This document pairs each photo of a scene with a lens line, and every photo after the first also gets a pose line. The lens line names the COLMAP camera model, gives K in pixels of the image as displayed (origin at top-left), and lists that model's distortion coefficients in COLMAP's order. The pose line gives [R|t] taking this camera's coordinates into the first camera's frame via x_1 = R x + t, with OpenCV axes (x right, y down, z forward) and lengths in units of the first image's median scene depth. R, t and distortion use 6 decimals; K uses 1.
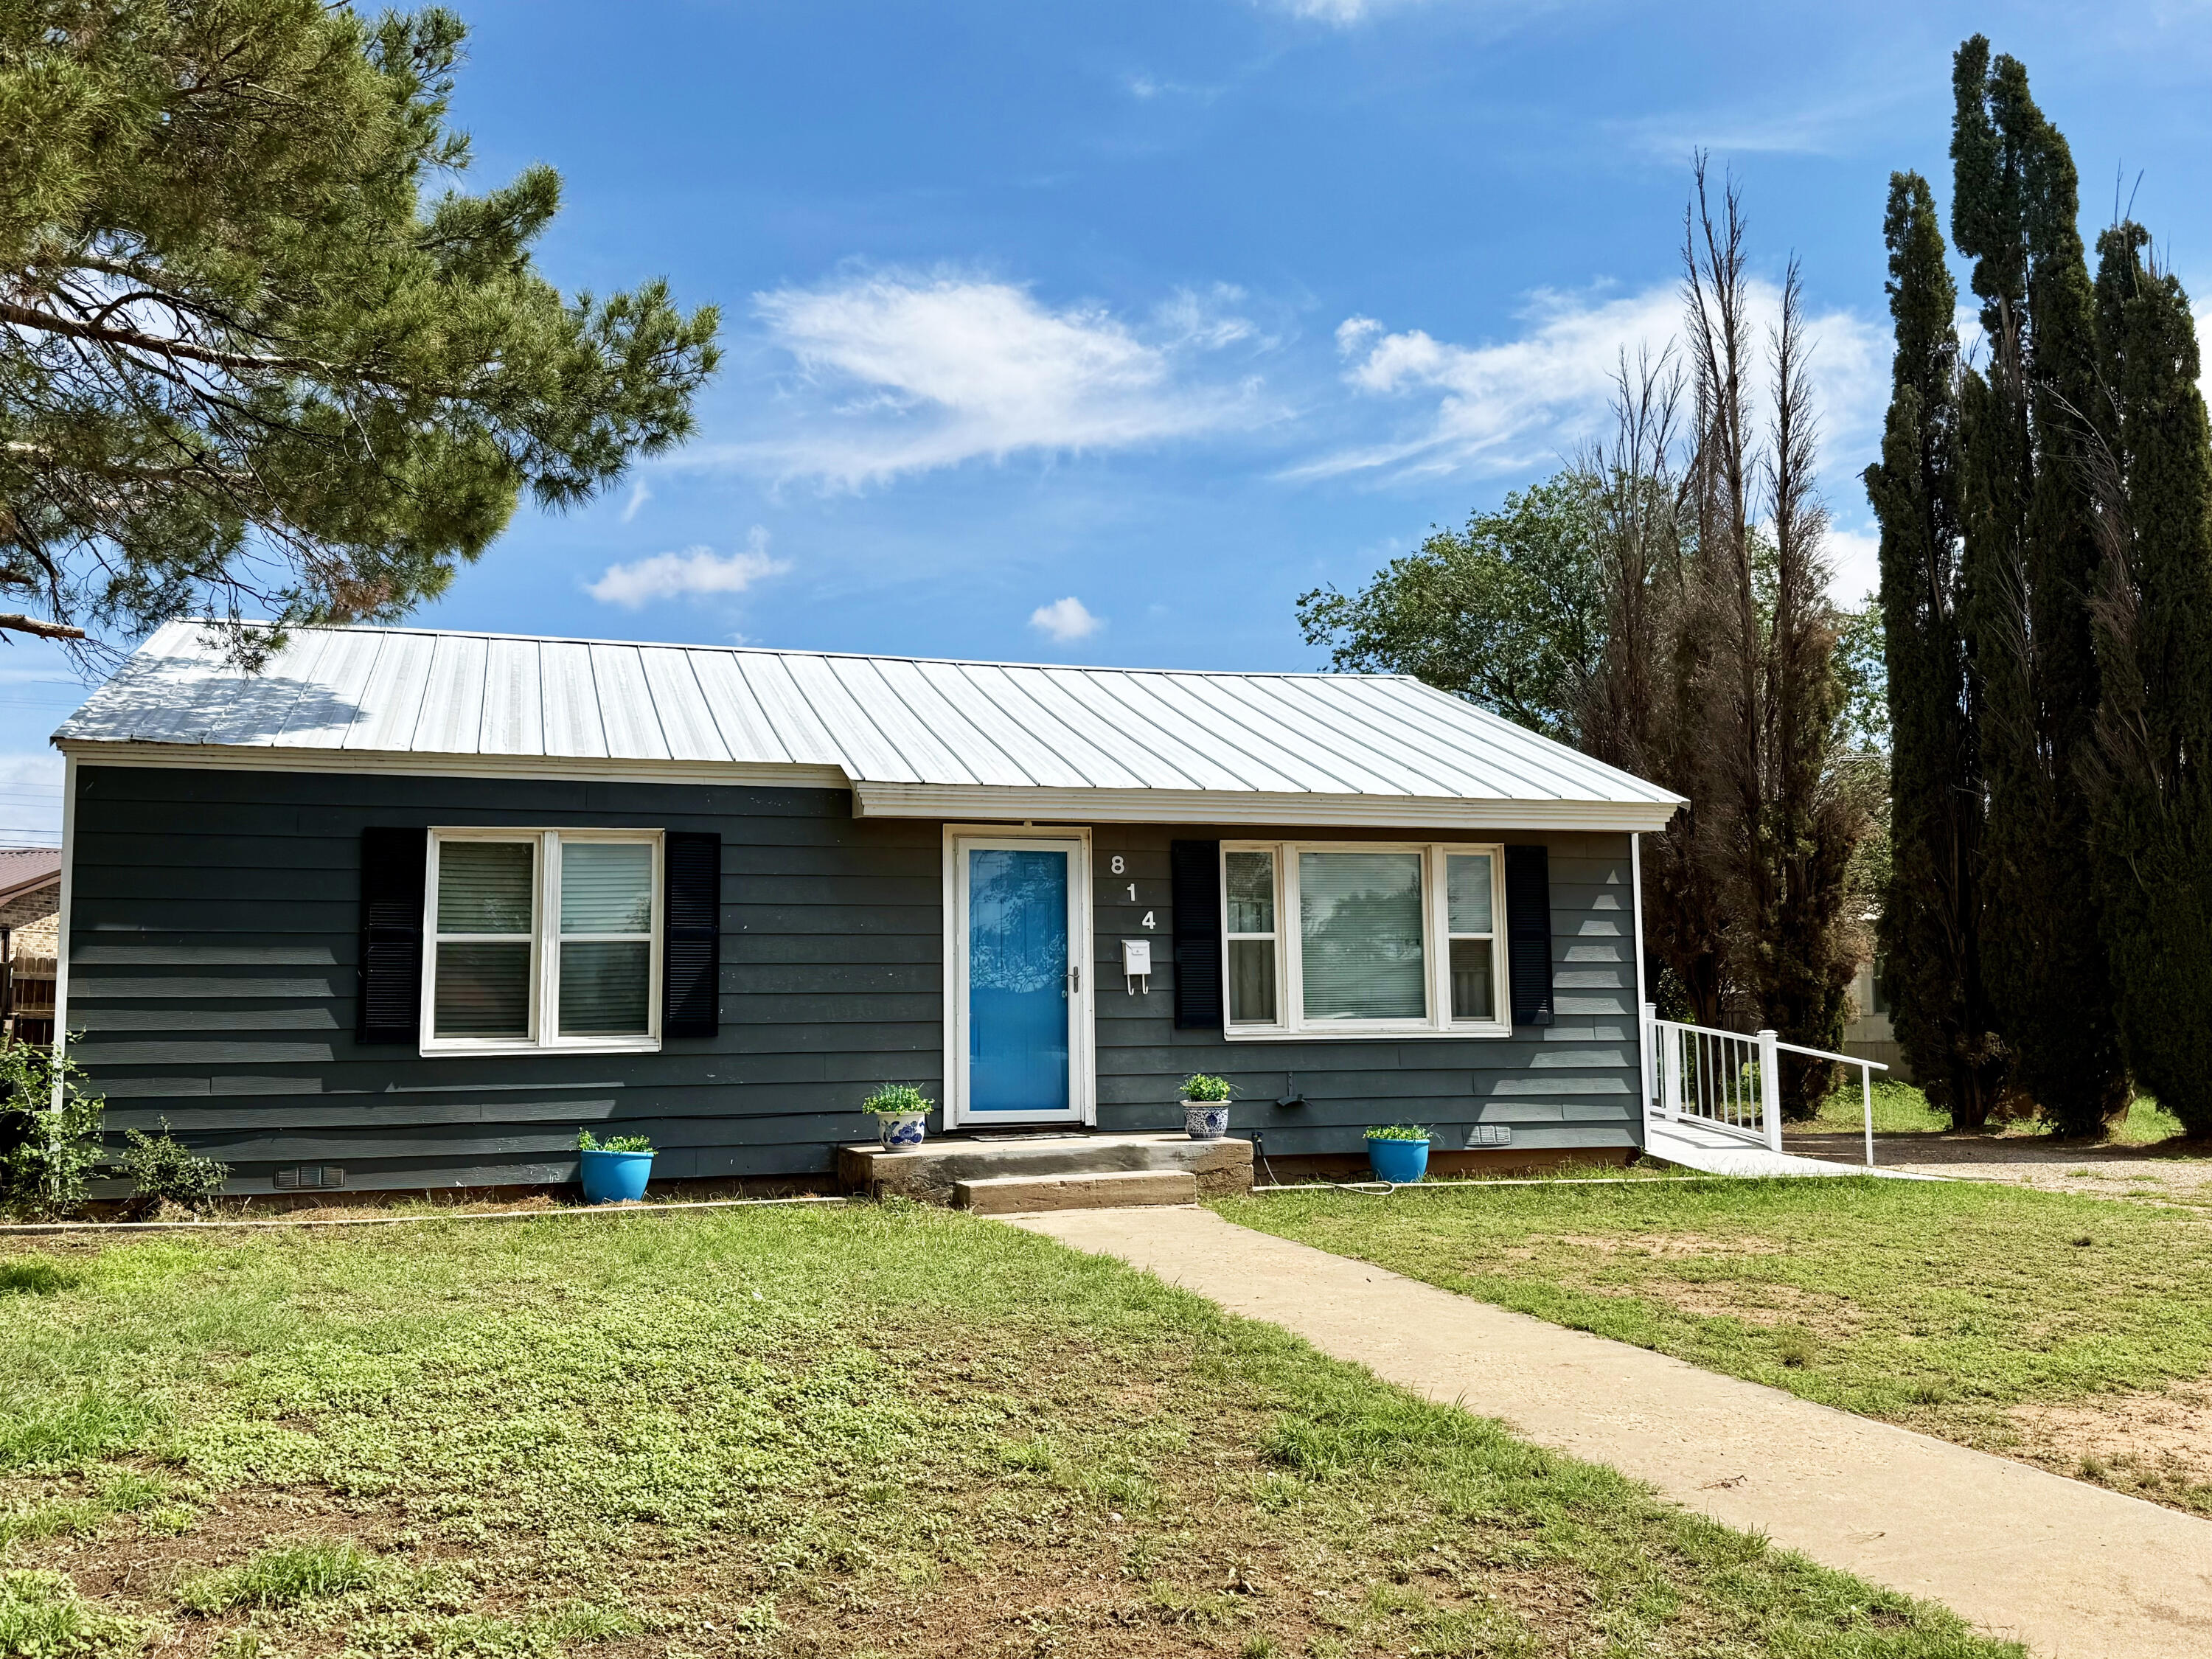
lens RADIAL K [[2012.3, 0, 1112.3], [0, 2012.3, 826.6], [0, 0, 1]] dist [0.164705, -0.234841]
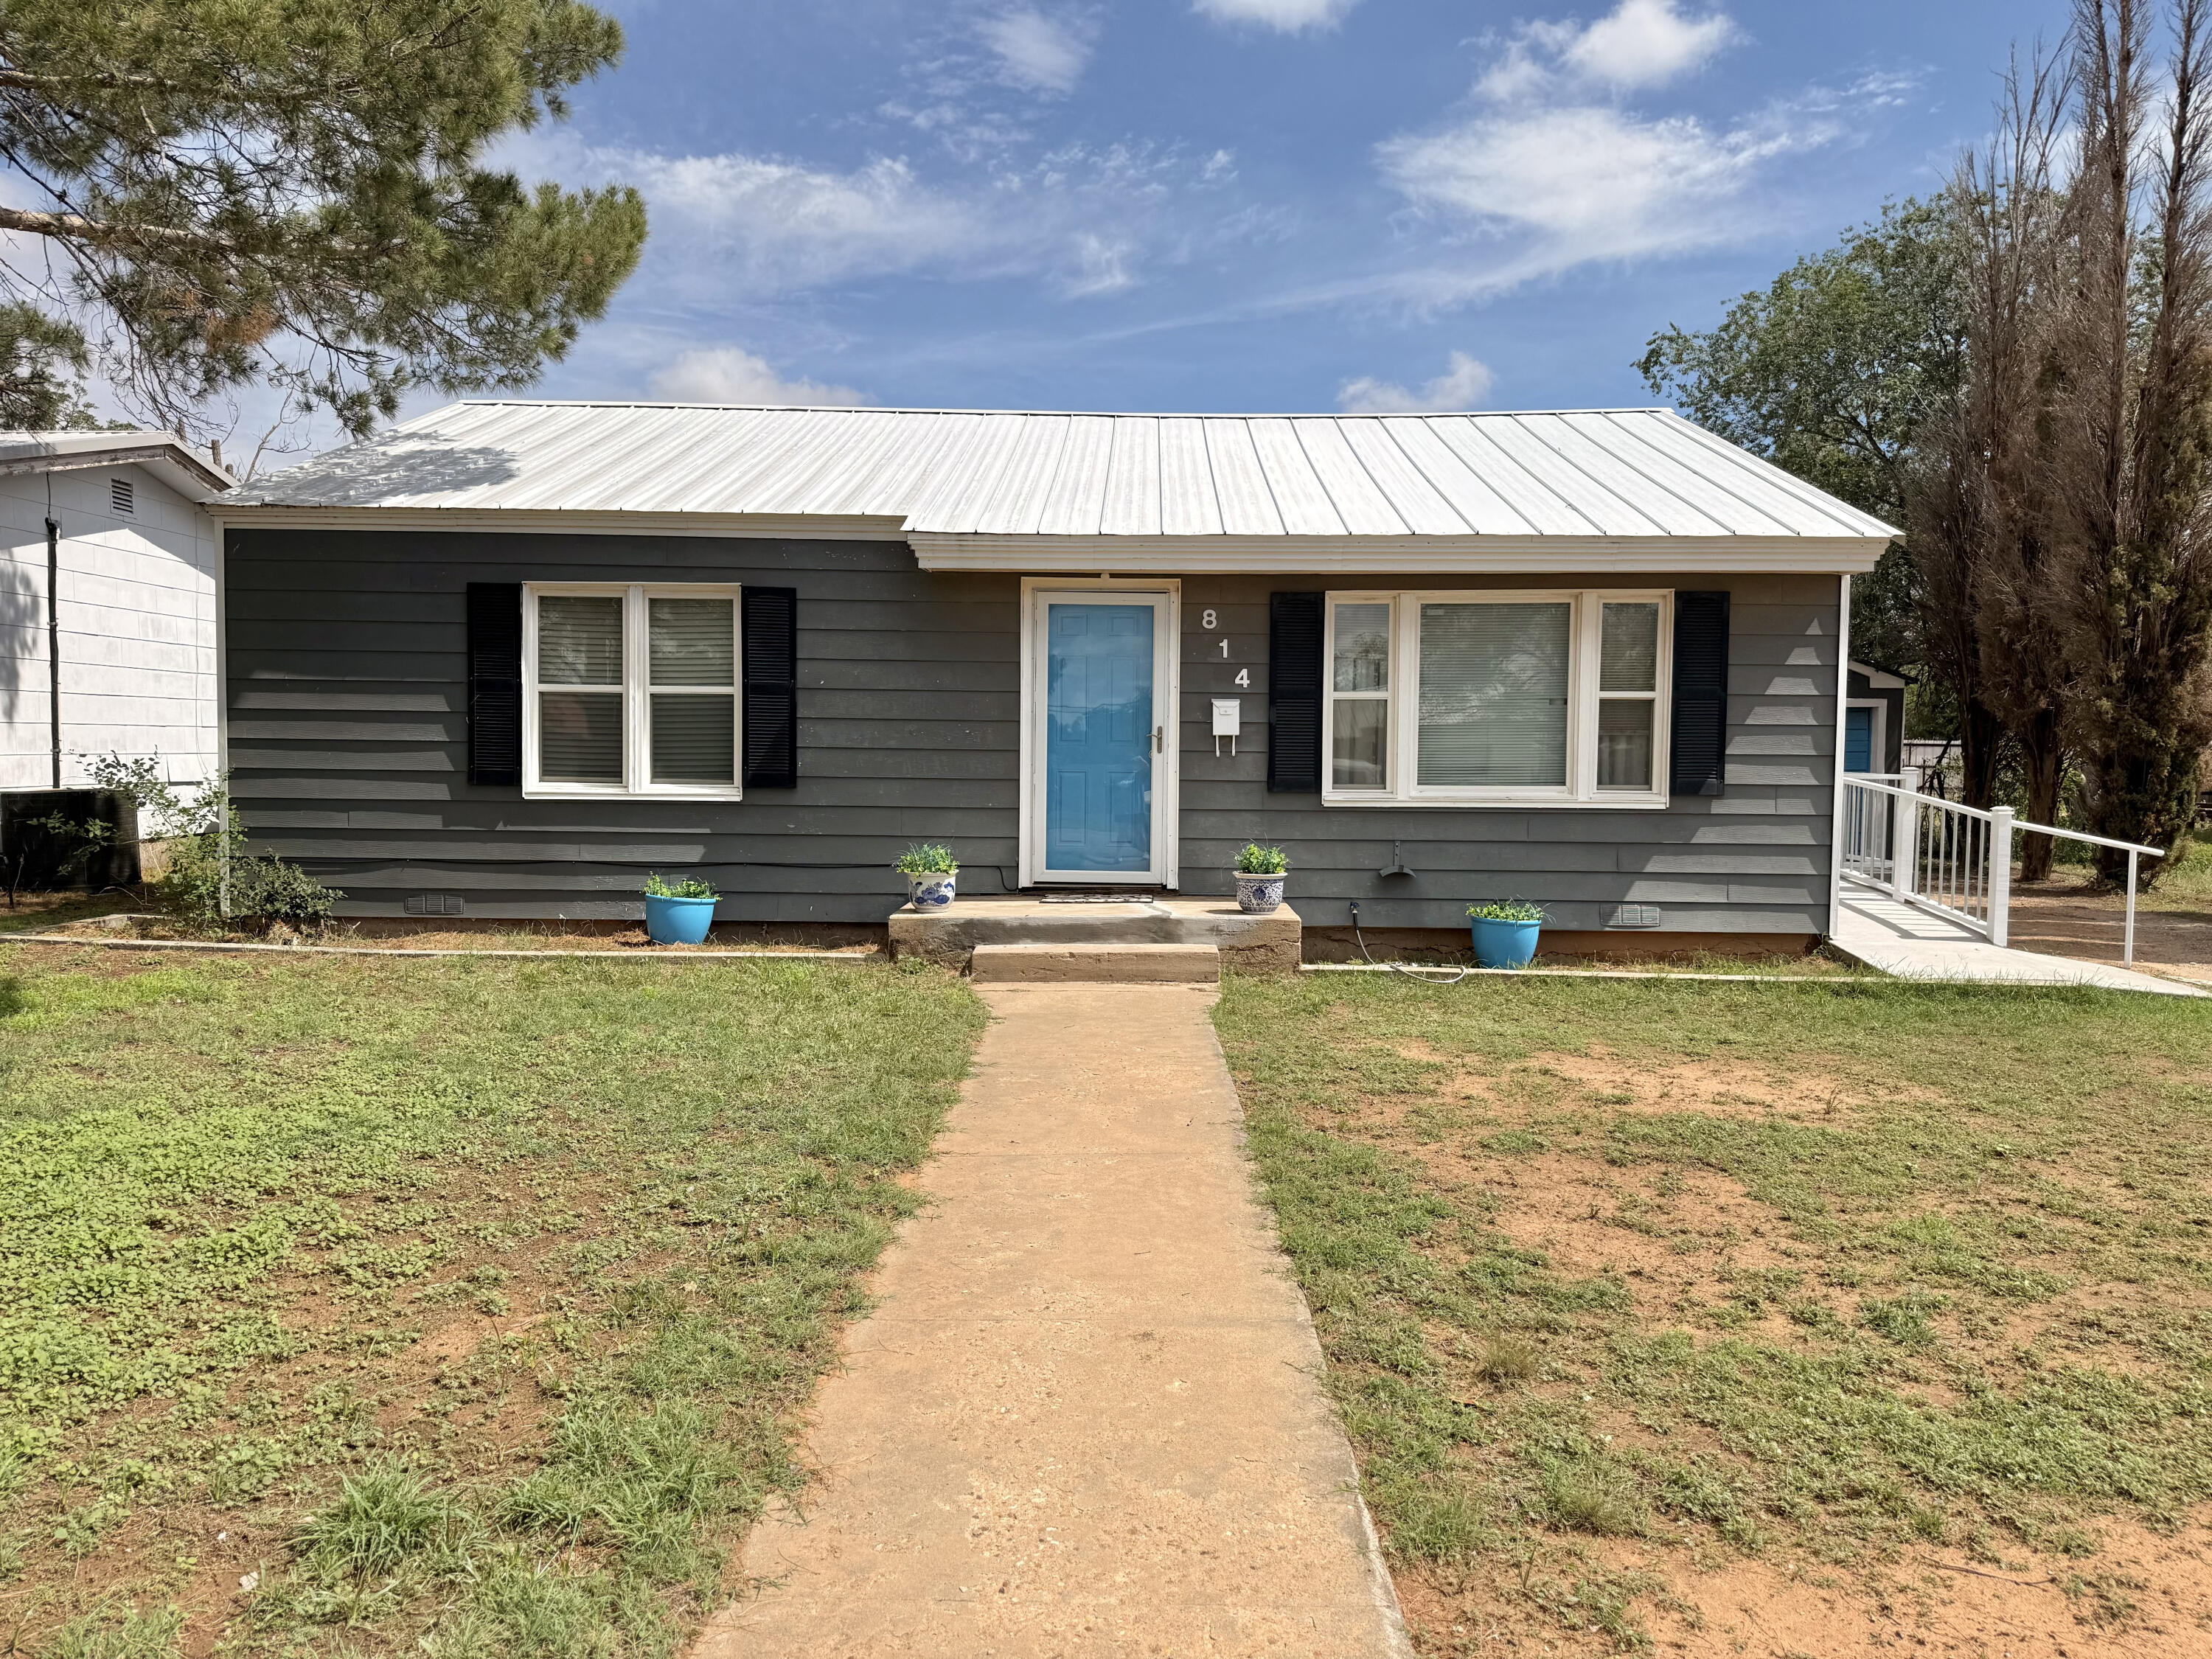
lens RADIAL K [[1561.5, 0, 1118.6], [0, 1561.5, 839.3], [0, 0, 1]] dist [0.107925, -0.119151]
pose [[0.948473, 0.039018, -0.314447, 0.201057], [0.009679, 0.988359, 0.151834, 0.009389], [0.316711, -0.147054, 0.937054, 0.286673]]
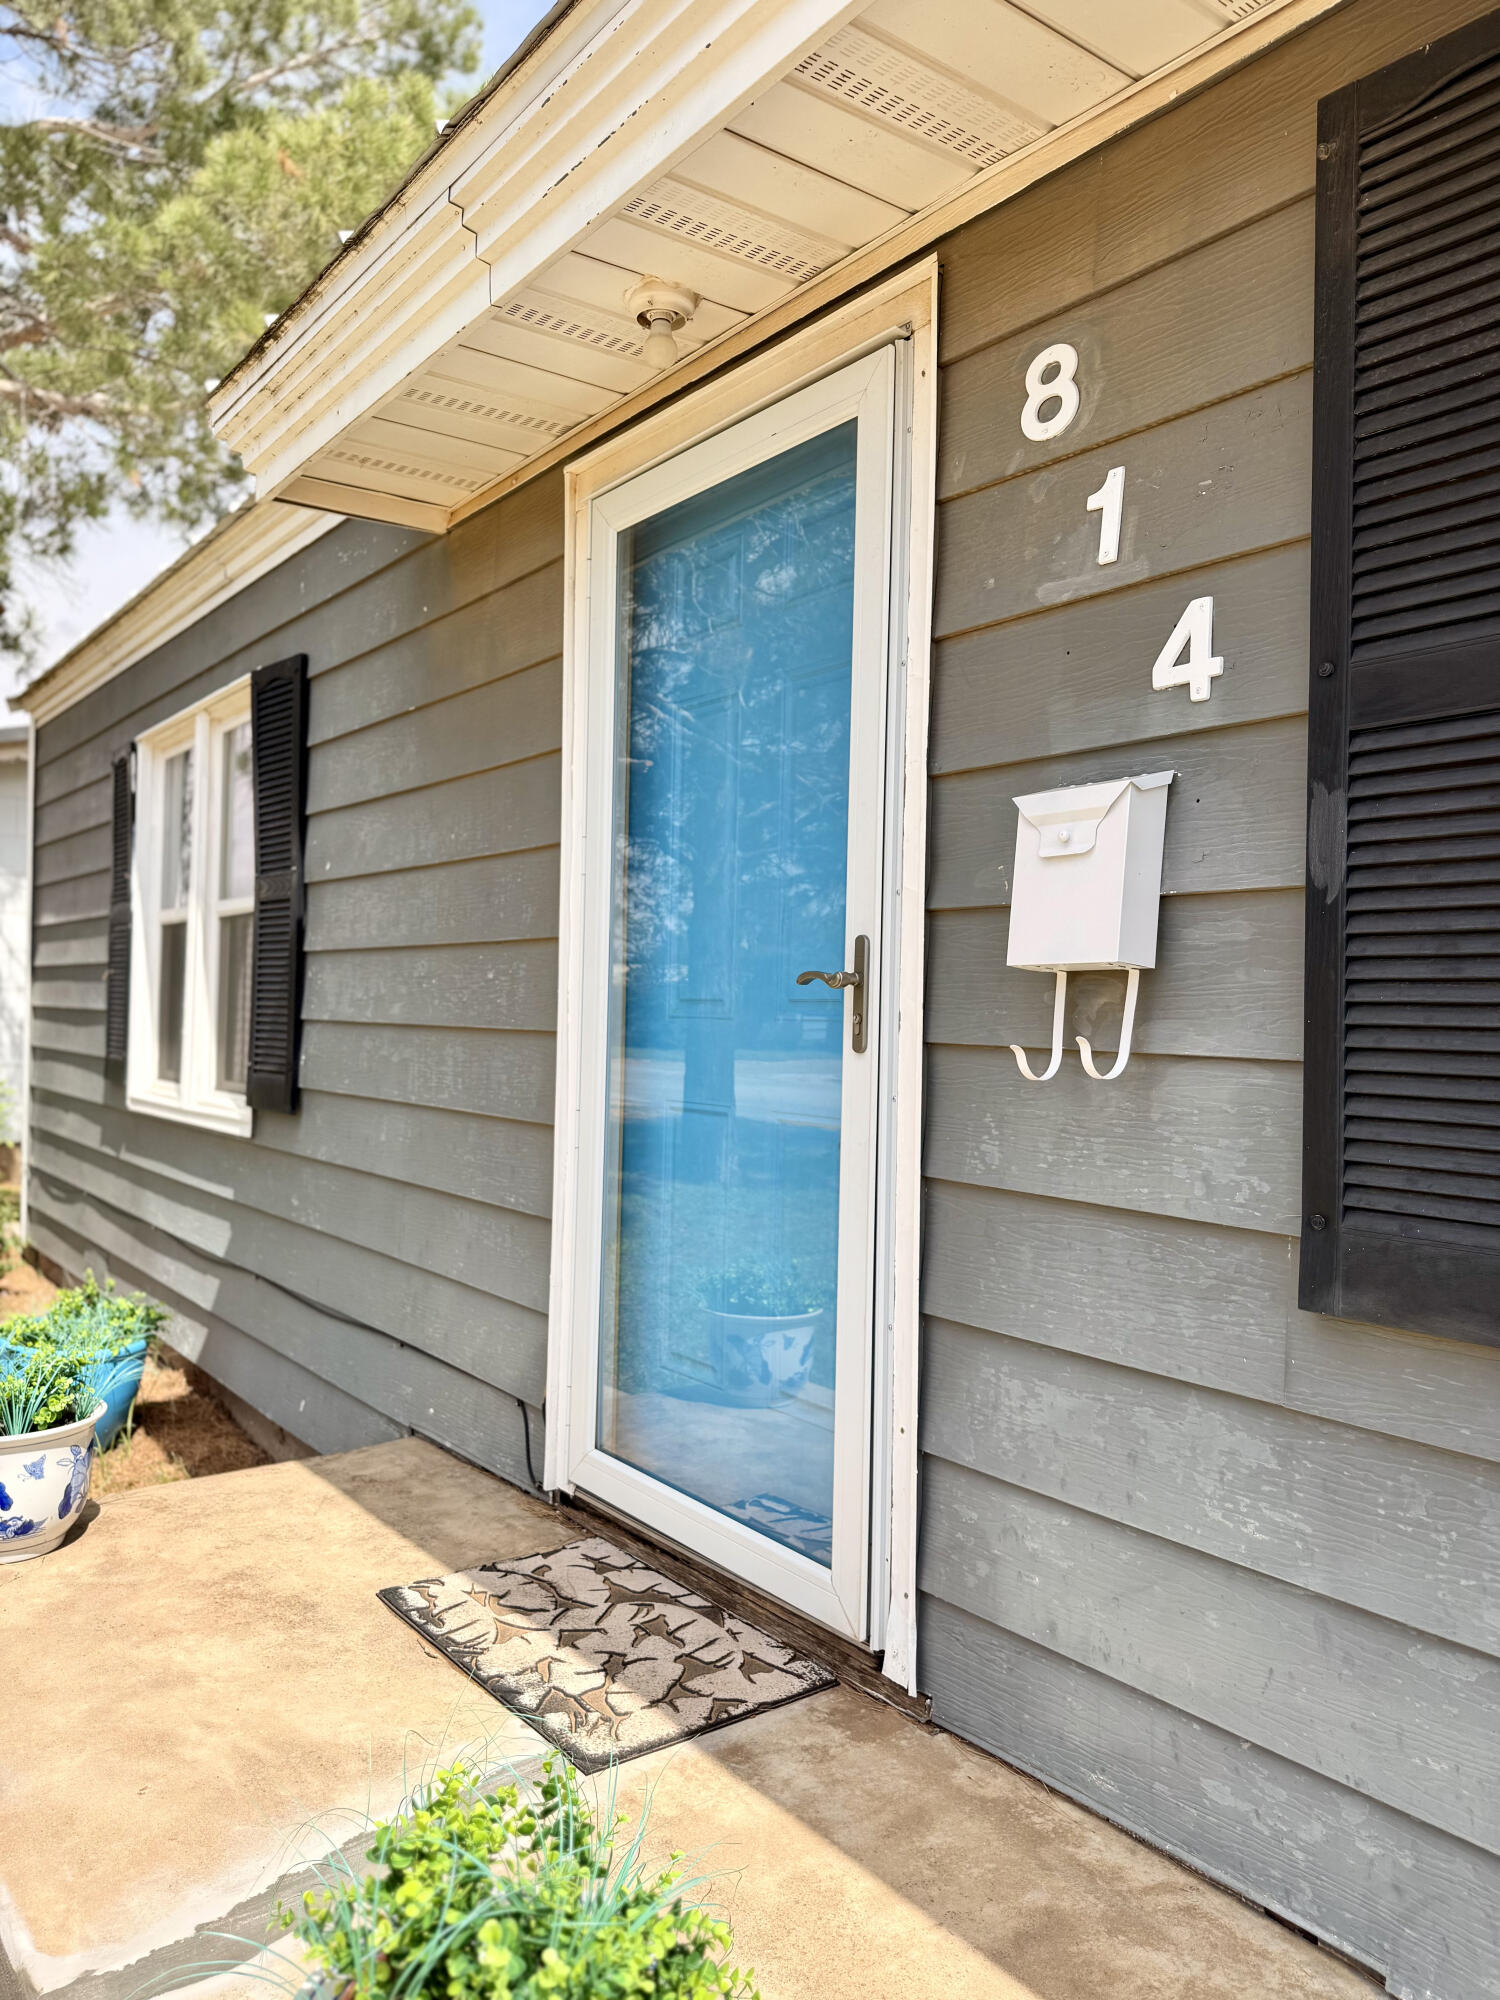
lens RADIAL K [[1411.9, 0, 743.9], [0, 1411.9, 1010.5], [0, 0, 1]] dist [0.107925, -0.119151]
pose [[0.338599, 0.017145, -0.940775, 0.123321], [0.072894, 0.996351, 0.044394, 0.070129], [0.938103, -0.083608, 0.336113, 0.939148]]
